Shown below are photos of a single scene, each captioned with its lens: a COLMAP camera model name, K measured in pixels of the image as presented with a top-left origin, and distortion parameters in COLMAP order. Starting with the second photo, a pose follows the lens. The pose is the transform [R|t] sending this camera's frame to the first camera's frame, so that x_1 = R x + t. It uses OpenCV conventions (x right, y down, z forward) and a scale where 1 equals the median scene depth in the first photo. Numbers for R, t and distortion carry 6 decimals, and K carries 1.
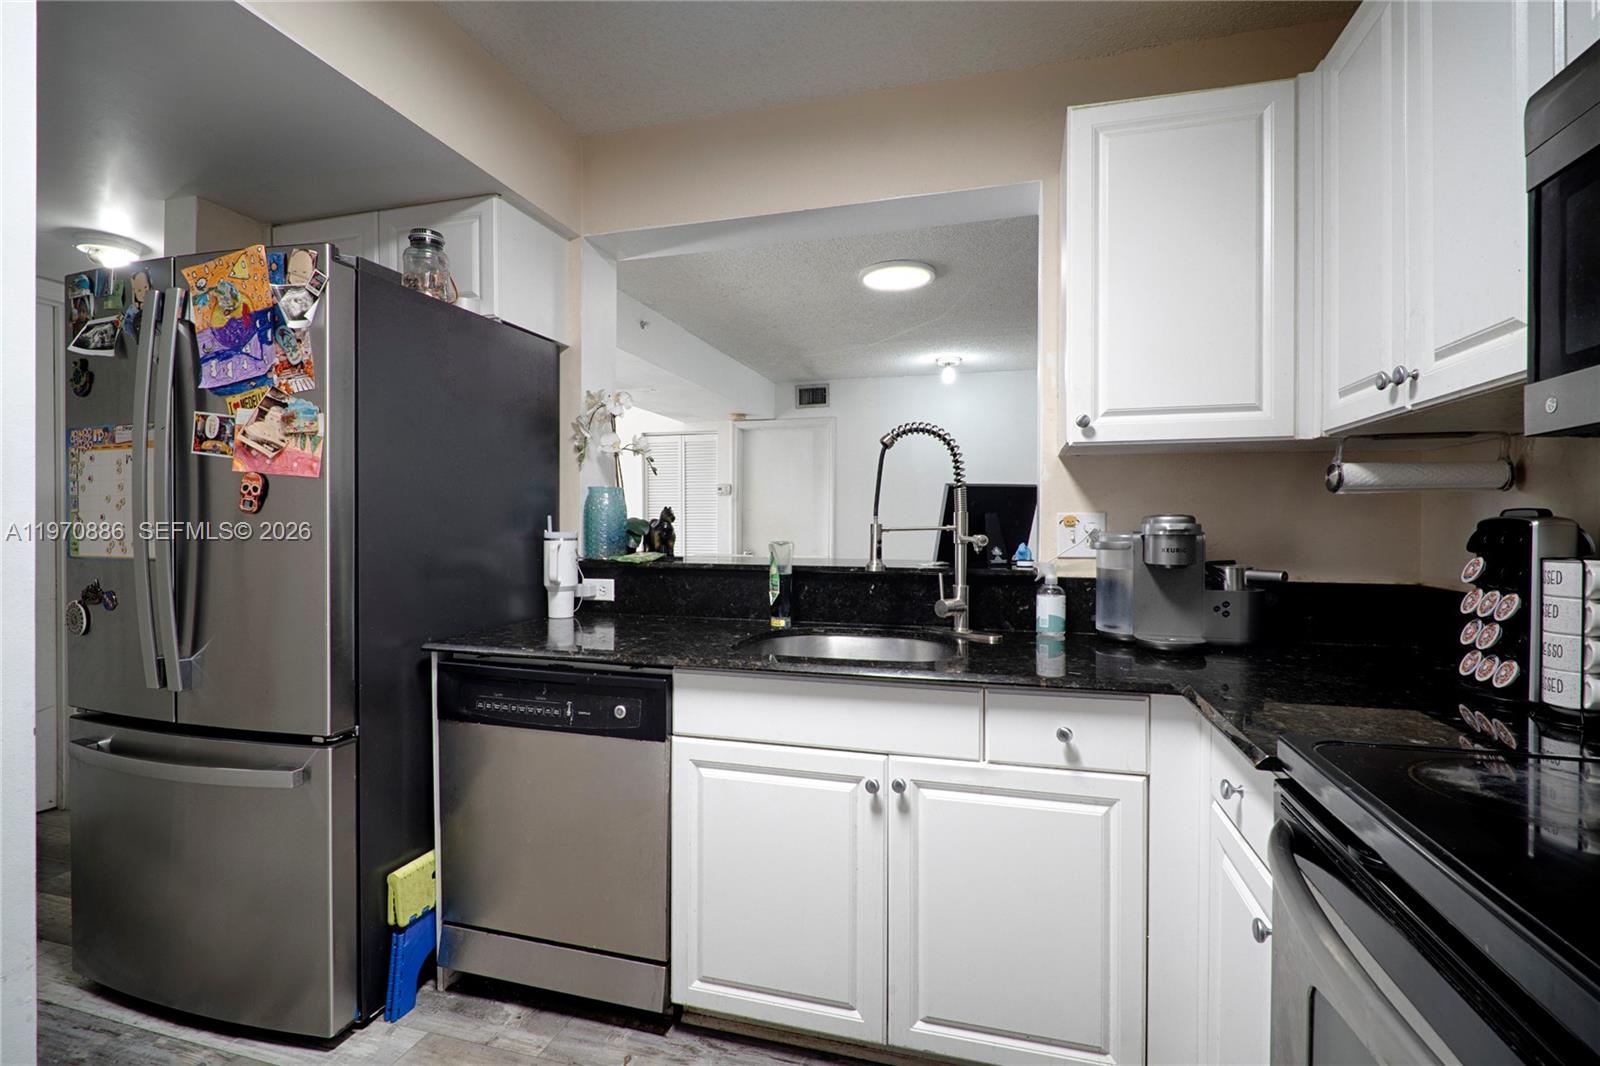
lens RADIAL K [[737.7, 0, 800.0], [0, 737.7, 533.0], [0, 0, 1]] dist [0.001314, -0.000223]
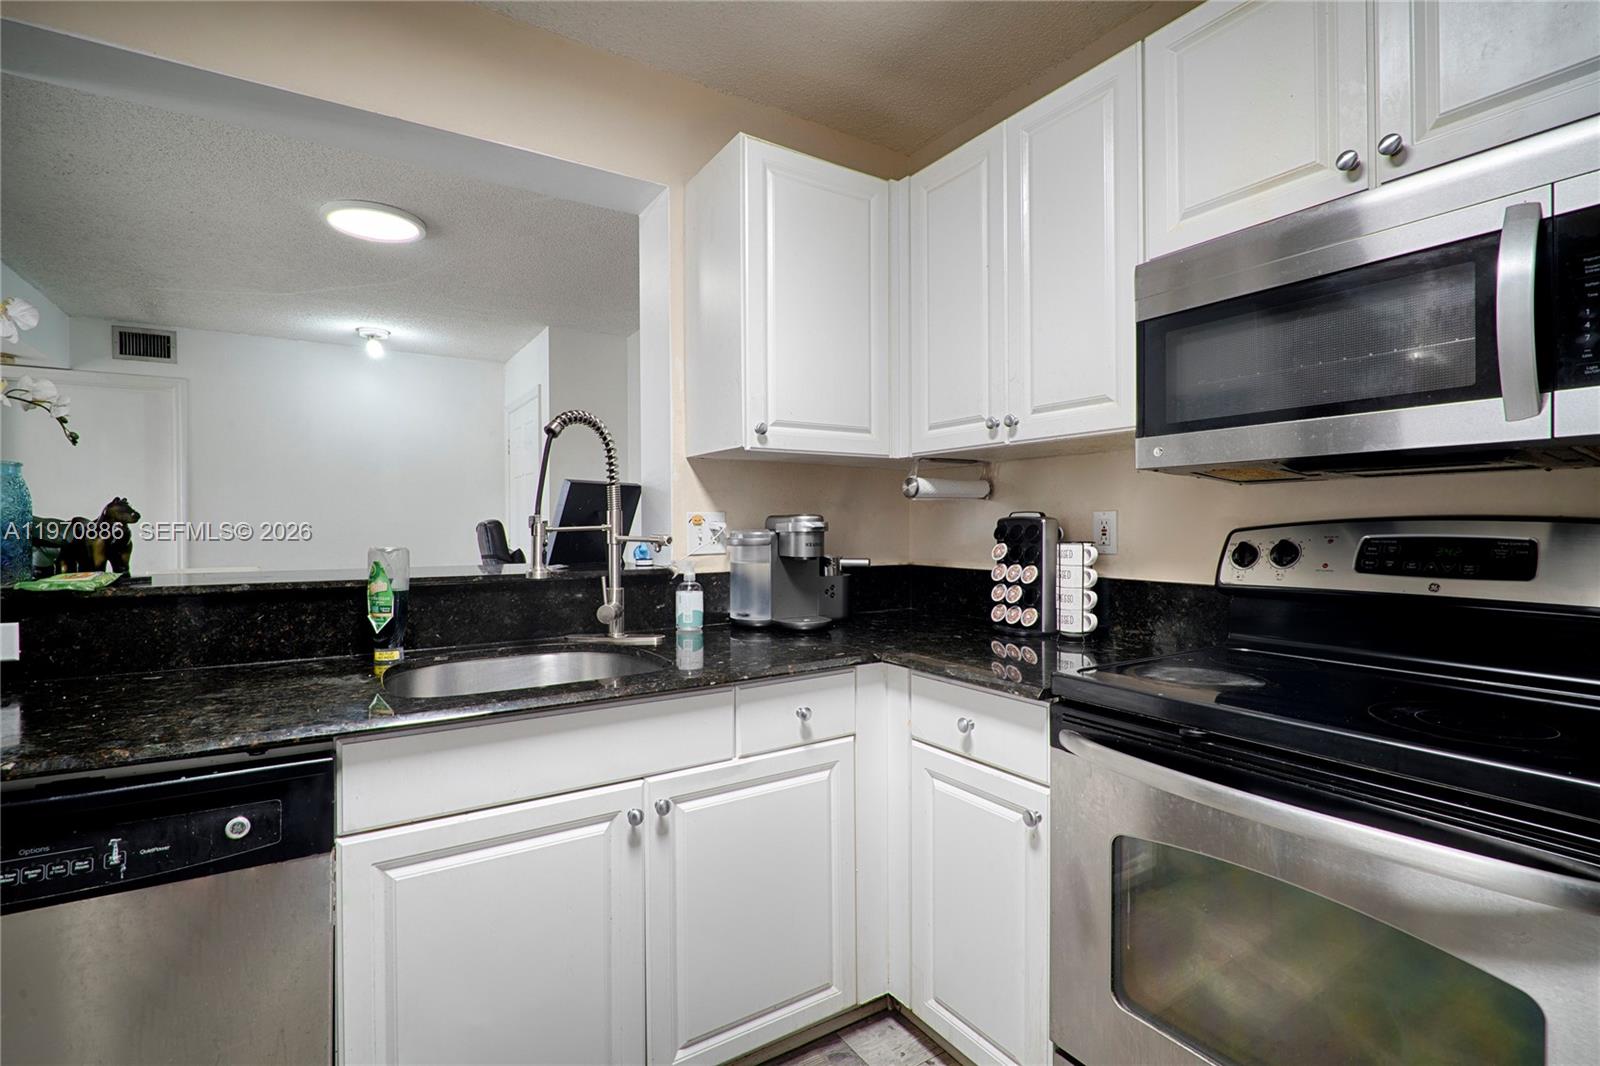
lens RADIAL K [[730.7, 0, 800.0], [0, 730.7, 533.0], [0, 0, 1]] dist [0.018263, -0.013173]
pose [[0.670711, -0.015642, 0.741554, -0.362604], [0.013328, 0.999870, 0.009036, -0.005965], [-0.741599, 0.003823, 0.670833, 0.218388]]
